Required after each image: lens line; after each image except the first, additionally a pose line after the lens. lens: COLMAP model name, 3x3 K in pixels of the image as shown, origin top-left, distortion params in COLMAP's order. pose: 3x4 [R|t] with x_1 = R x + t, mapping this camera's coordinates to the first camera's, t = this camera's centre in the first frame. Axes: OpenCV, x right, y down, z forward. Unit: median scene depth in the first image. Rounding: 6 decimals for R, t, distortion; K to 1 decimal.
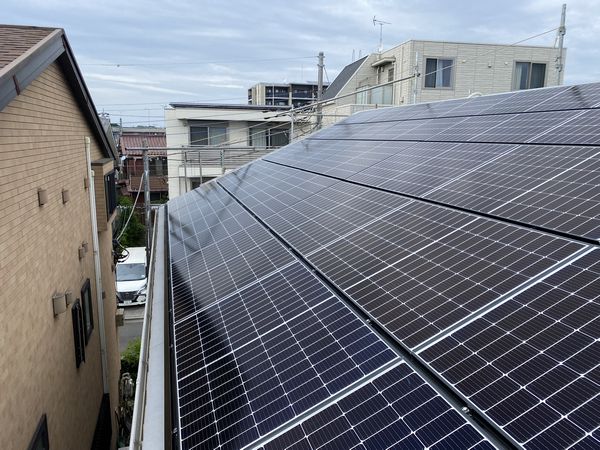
lens RADIAL K [[480.9, 0, 300.0], [0, 480.9, 225.0], [0, 0, 1]] dist [-0.001916, -0.001148]
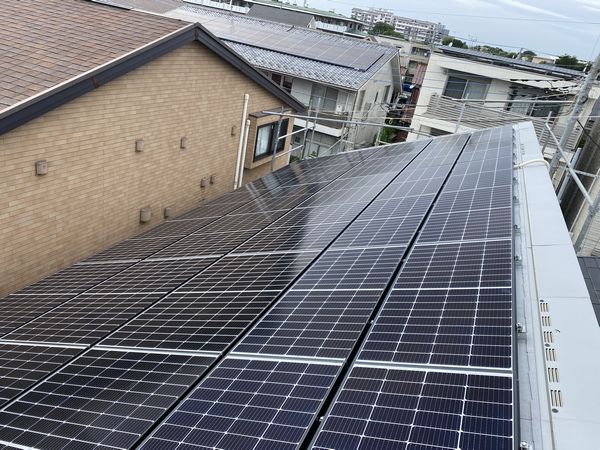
lens RADIAL K [[430.0, 0, 300.1], [0, 430.0, 276.5], [0, 0, 1]] dist [0.000057, -0.001518]
pose [[0.758614, 0.446453, -0.474537, 0.152717], [-0.288461, 0.883203, 0.369787, -0.076890], [0.584204, -0.143640, 0.798795, 0.032341]]
